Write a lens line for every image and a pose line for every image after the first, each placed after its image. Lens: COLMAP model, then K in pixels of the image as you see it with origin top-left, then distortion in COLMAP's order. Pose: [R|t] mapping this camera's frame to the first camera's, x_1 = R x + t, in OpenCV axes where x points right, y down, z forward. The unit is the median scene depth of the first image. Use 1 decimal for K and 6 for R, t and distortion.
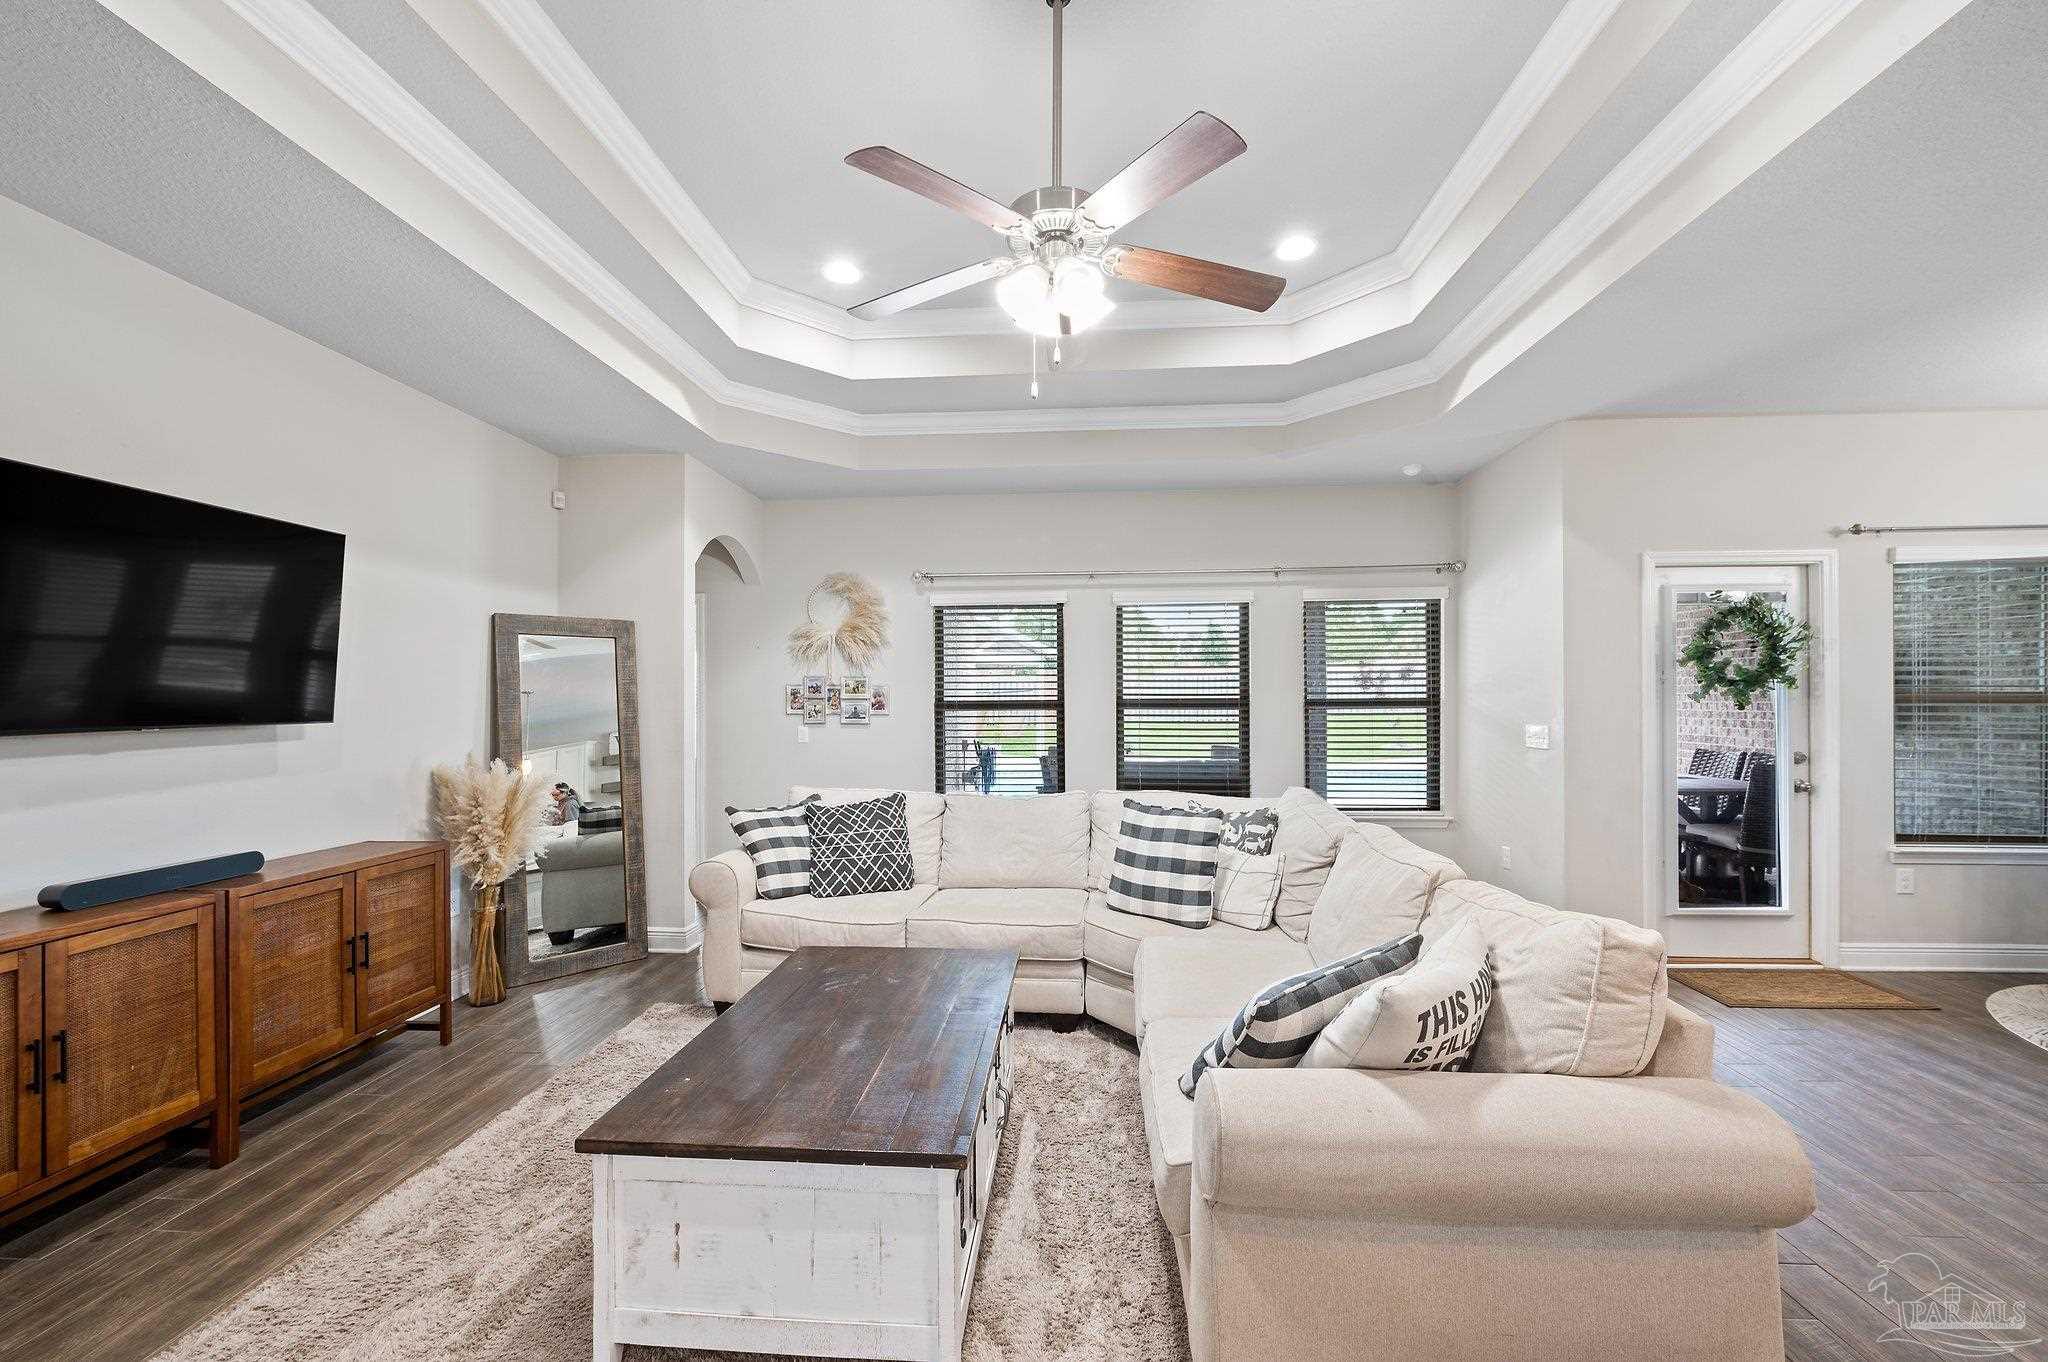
lens RADIAL K [[801.9, 0, 1027.5], [0, 801.9, 704.1], [0, 0, 1]] dist [-0.000350, -0.000074]
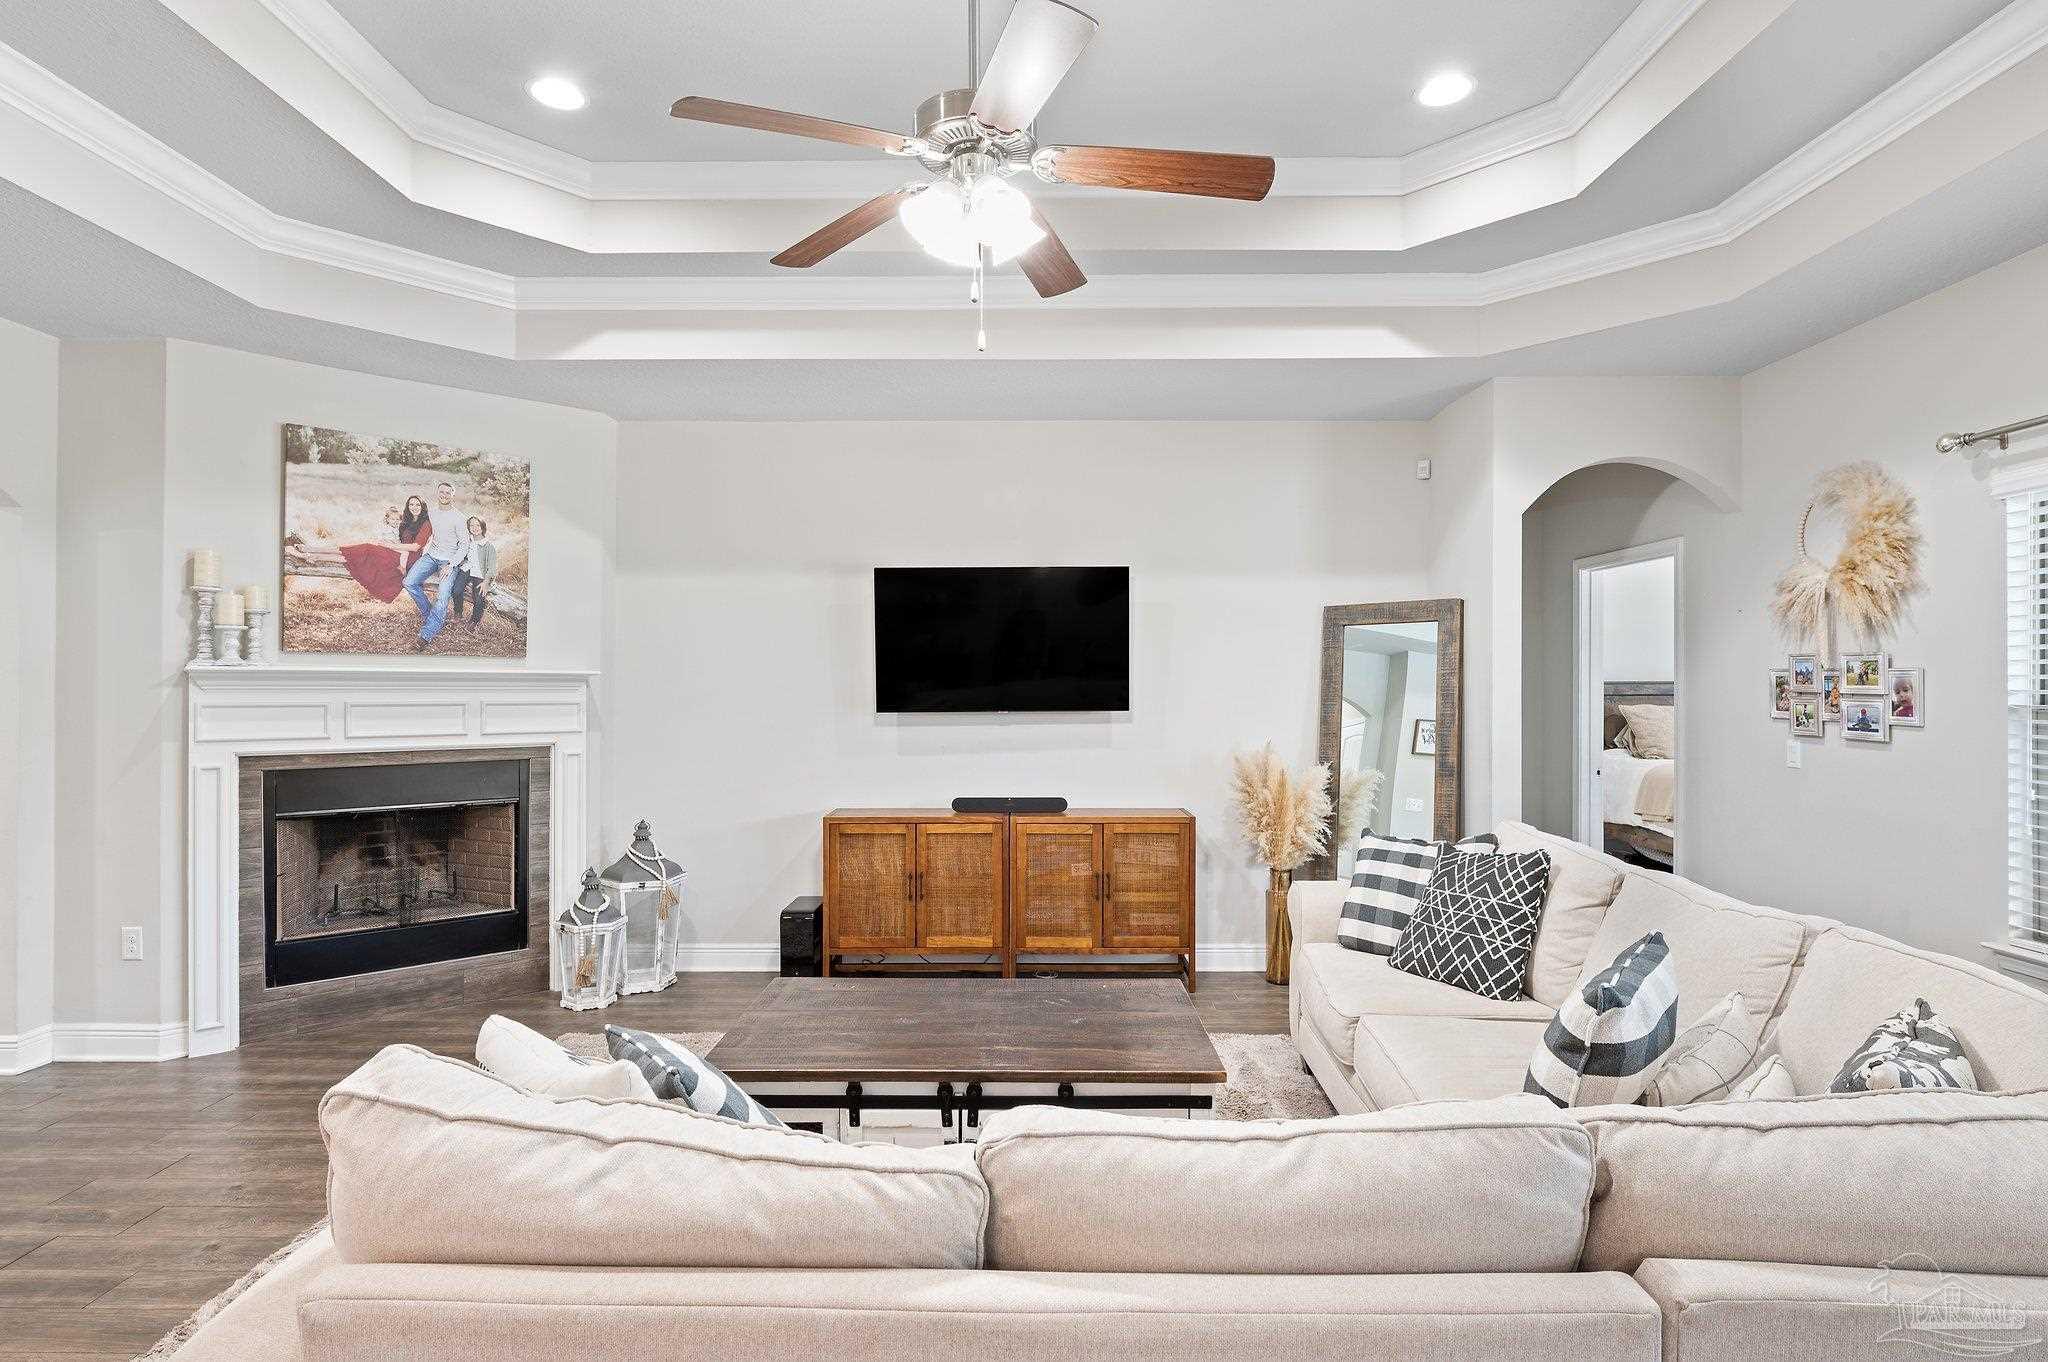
lens RADIAL K [[999.7, 0, 1024.0], [0, 999.7, 681.0], [0, 0, 1]] dist [-0.003250, -0.000490]
pose [[0.061886, 0.003742, -0.998076, 0.586953], [-0.000978, 0.999993, 0.003688, -0.024913], [0.998083, 0.000748, 0.061889, 0.566060]]
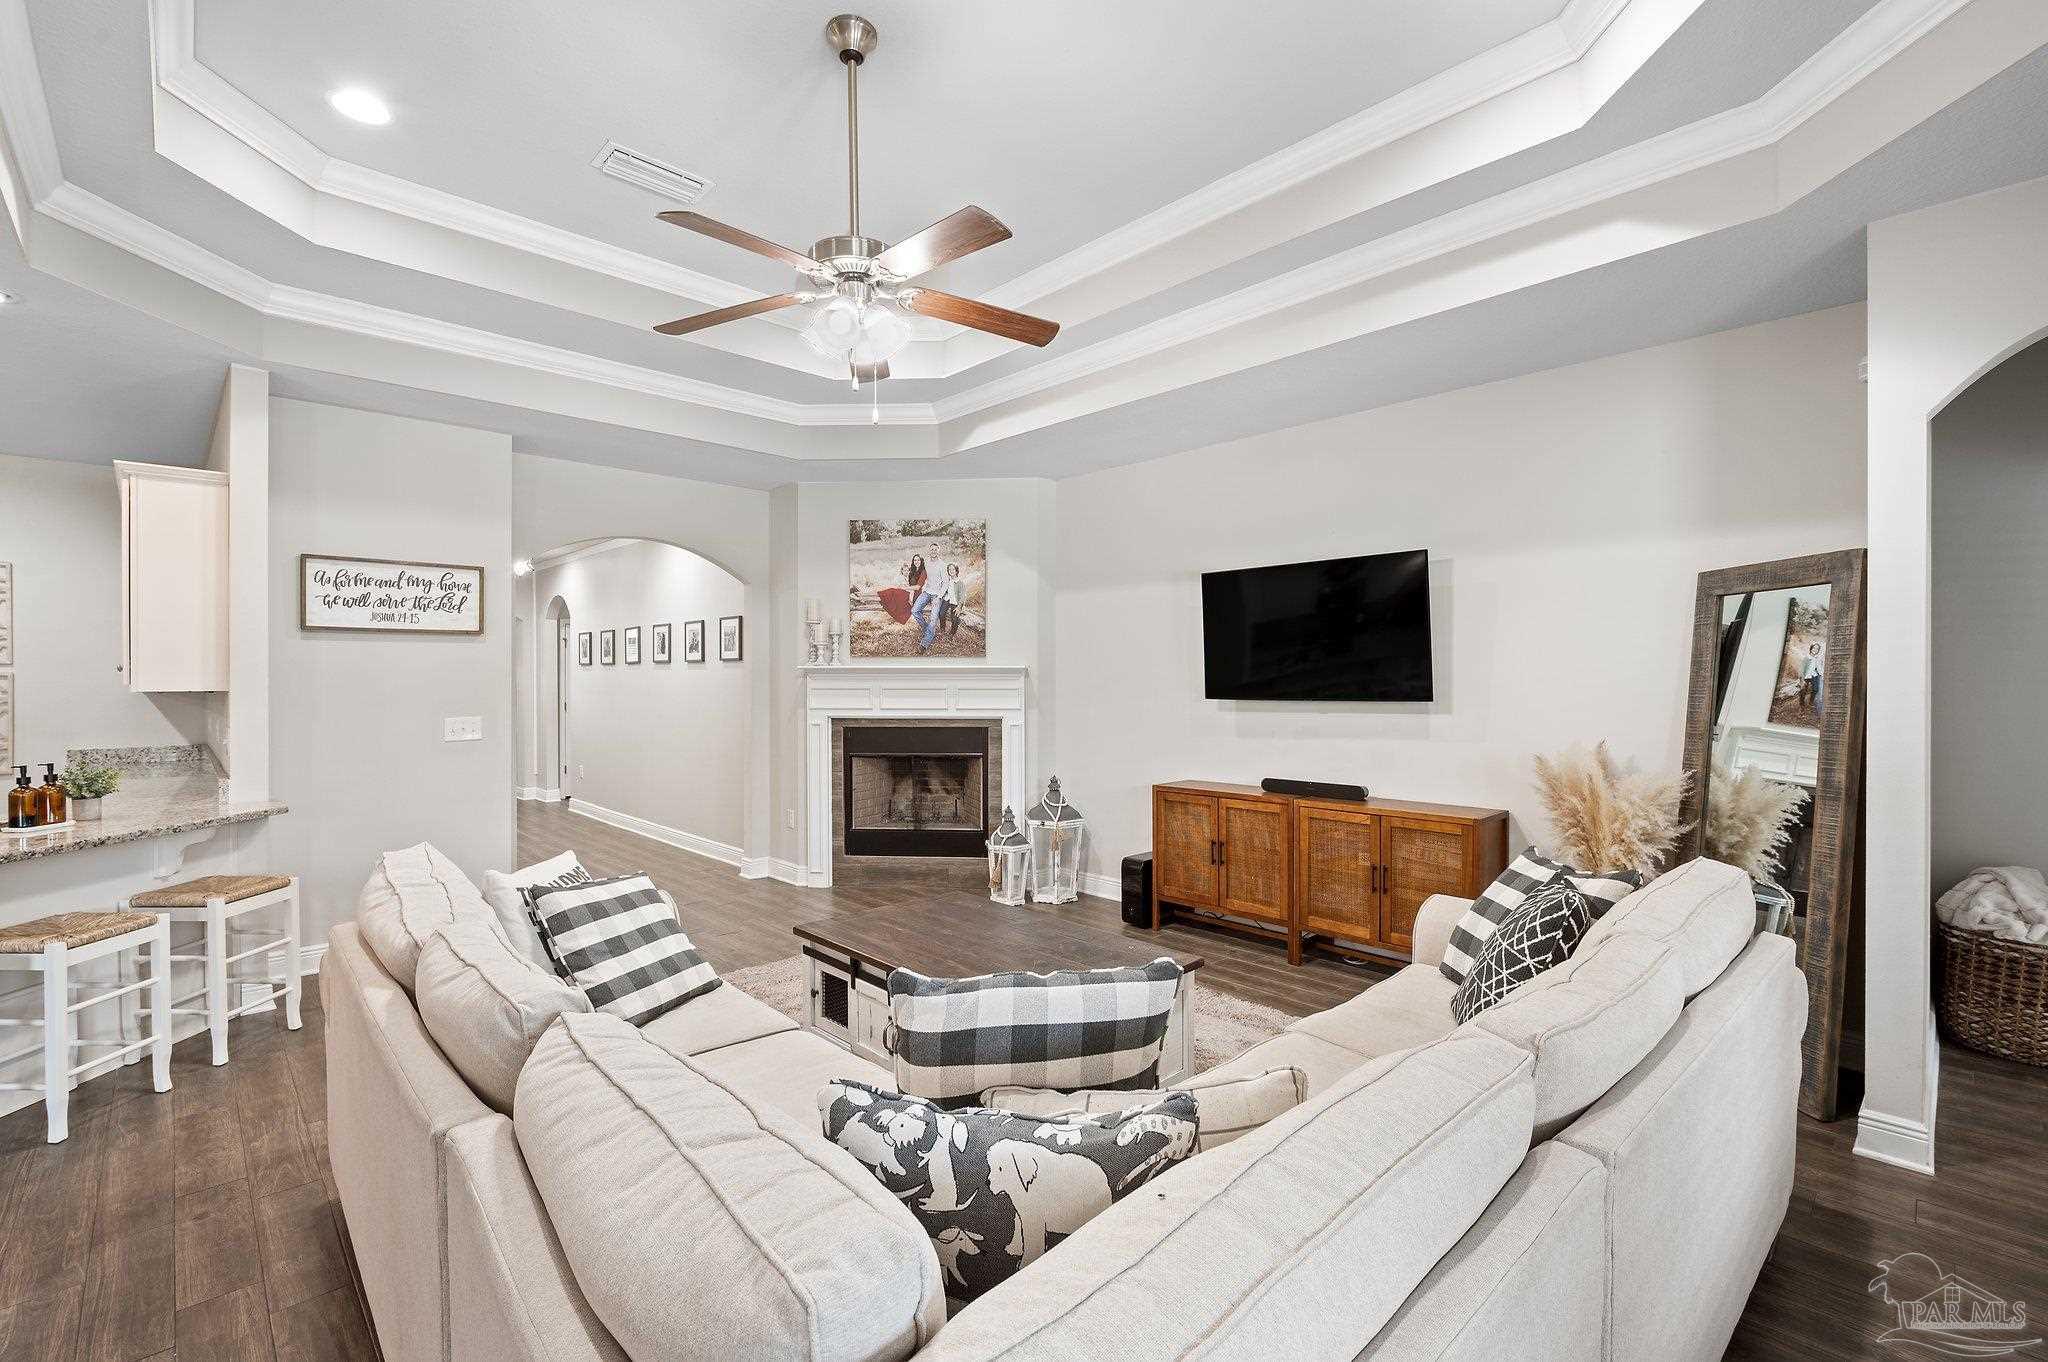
lens RADIAL K [[884.9, 0, 1063.1], [0, 884.9, 677.3], [0, 0, 1]] dist [0.000636, -0.000001]
pose [[-0.661133, 0.012641, -0.750162, 0.421441], [0.009323, 0.999919, 0.008633, -0.024611], [0.750211, -0.001286, -0.661197, 1.151243]]
